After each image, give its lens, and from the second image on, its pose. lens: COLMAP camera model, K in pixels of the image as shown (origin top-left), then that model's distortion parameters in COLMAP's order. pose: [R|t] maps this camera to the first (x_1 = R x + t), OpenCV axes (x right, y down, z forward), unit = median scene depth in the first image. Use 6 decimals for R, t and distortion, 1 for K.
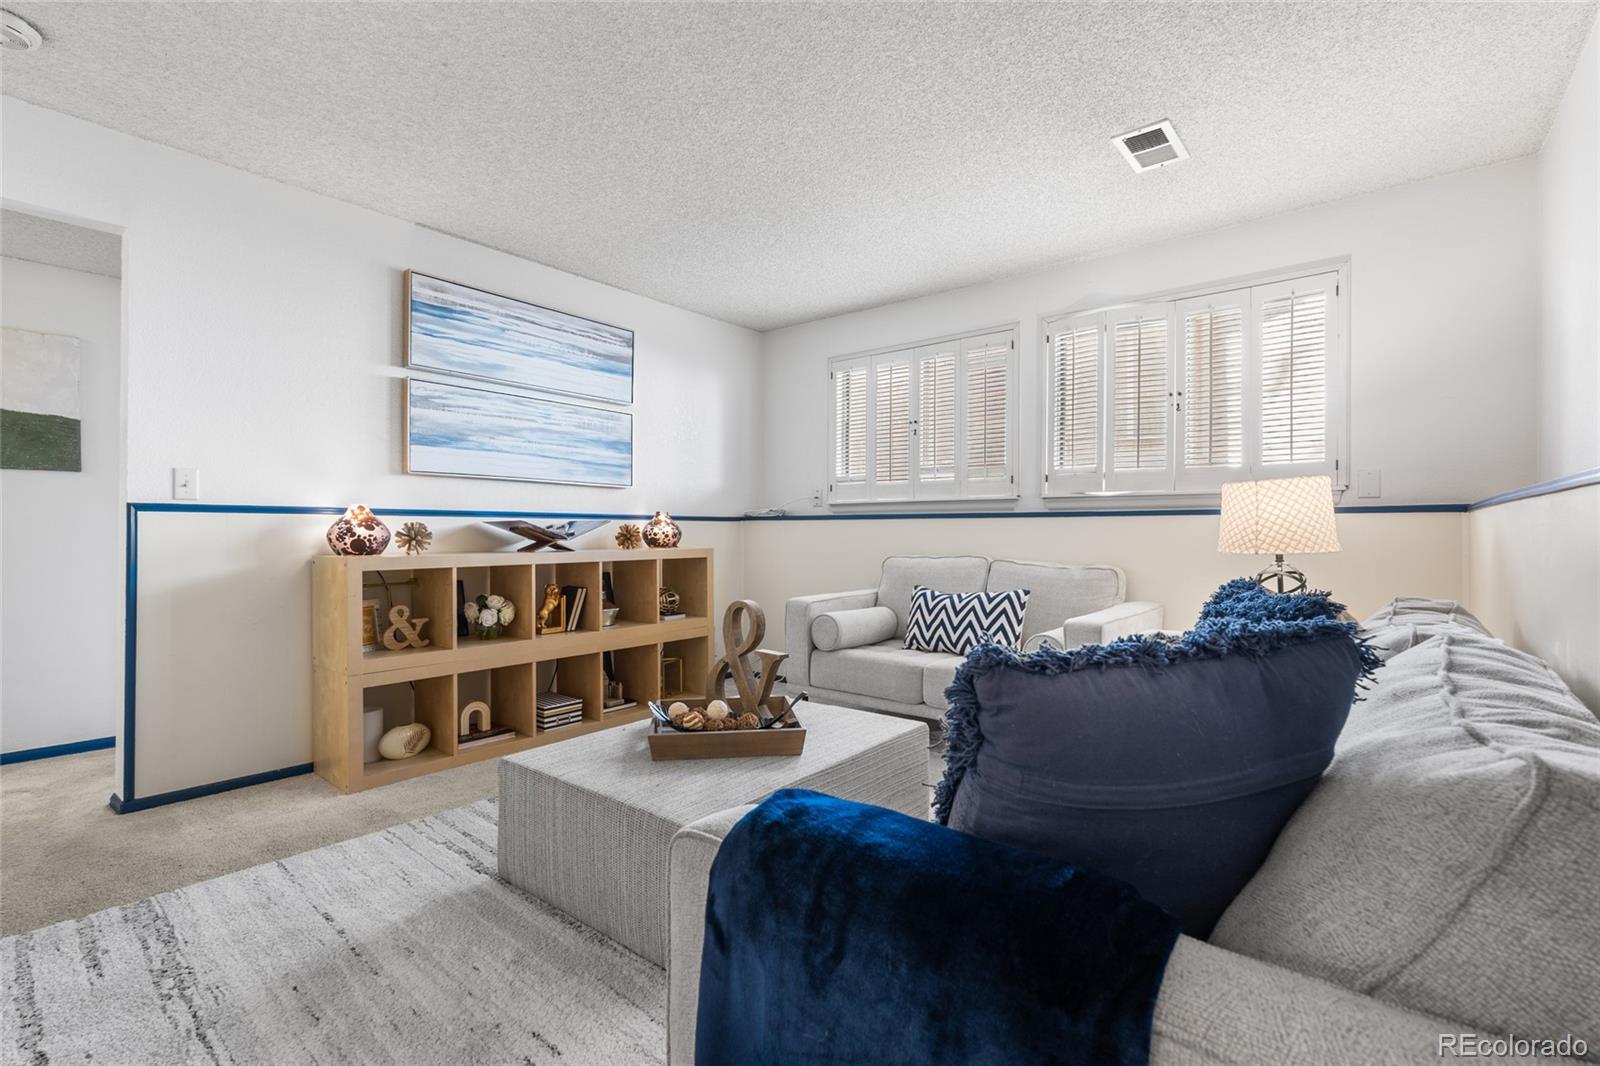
lens RADIAL K [[716.6, 0, 791.9], [0, 716.6, 532.3], [0, 0, 1]] dist [-0.005264, 0.001249]
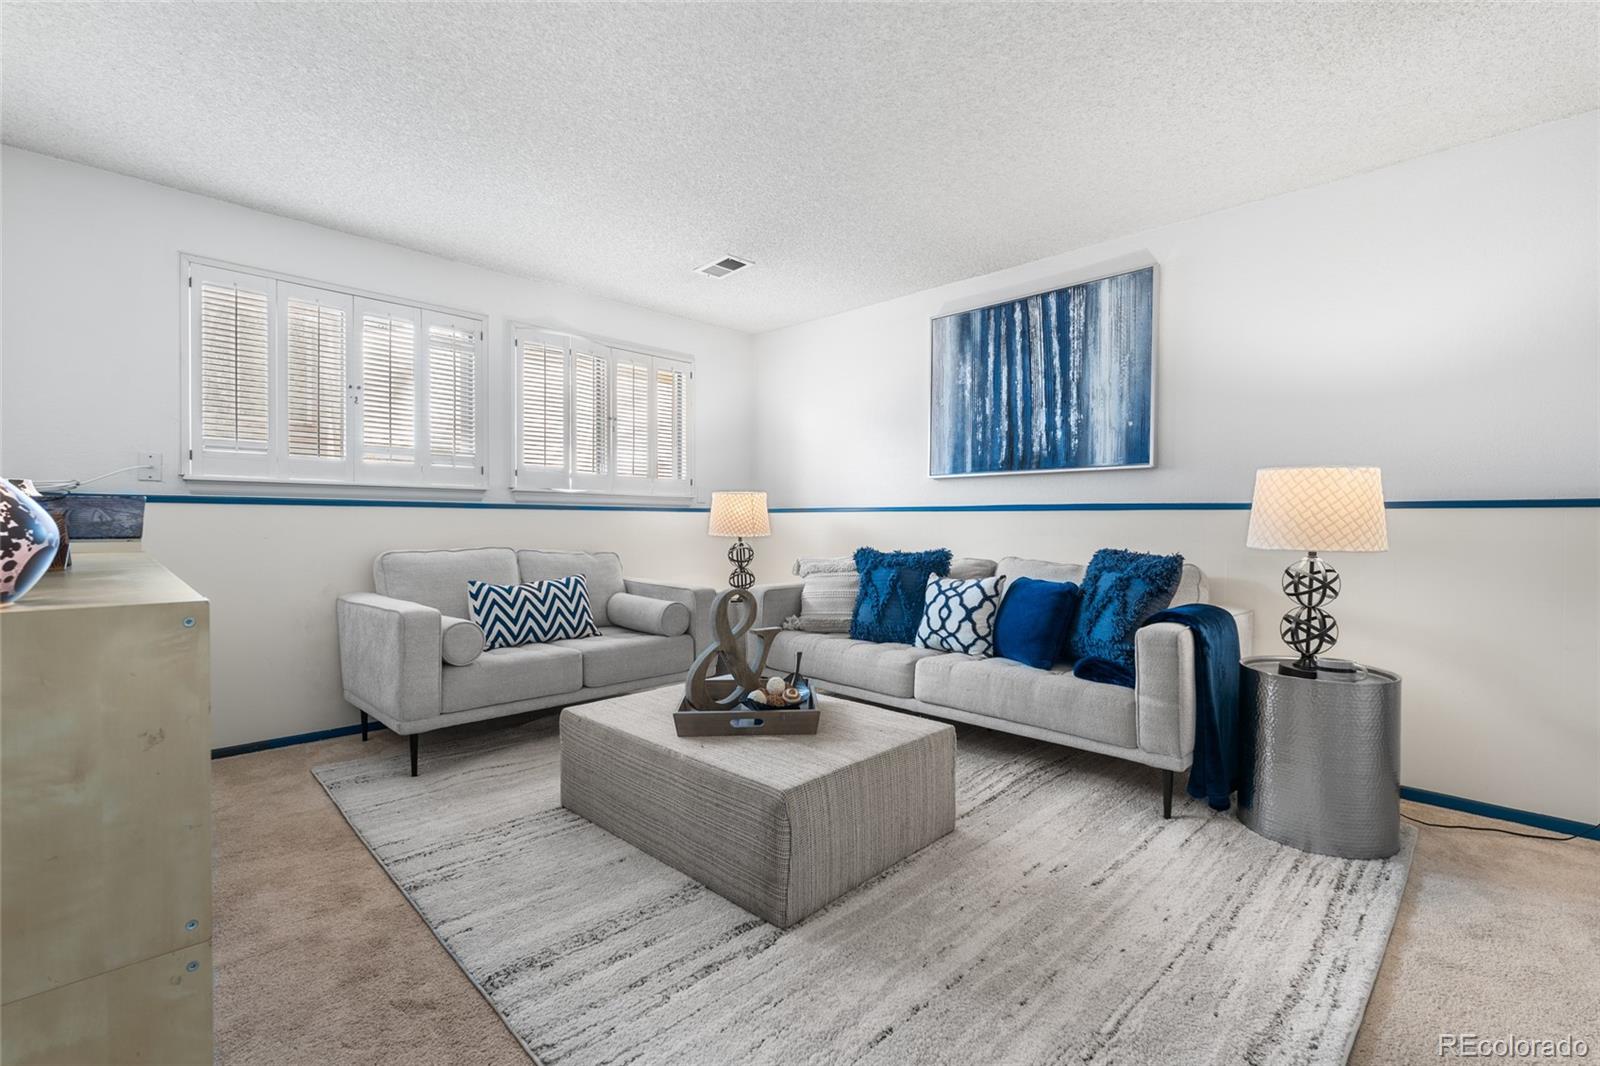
lens RADIAL K [[716.6, 0, 791.9], [0, 716.6, 529.2], [0, 0, 1]] dist [-0.005264, 0.001249]
pose [[0.088443, -0.006911, 0.996057, -0.773174], [-0.000701, 0.999975, 0.007000, 0.000959], [-0.996081, -0.001317, 0.088436, 0.567661]]
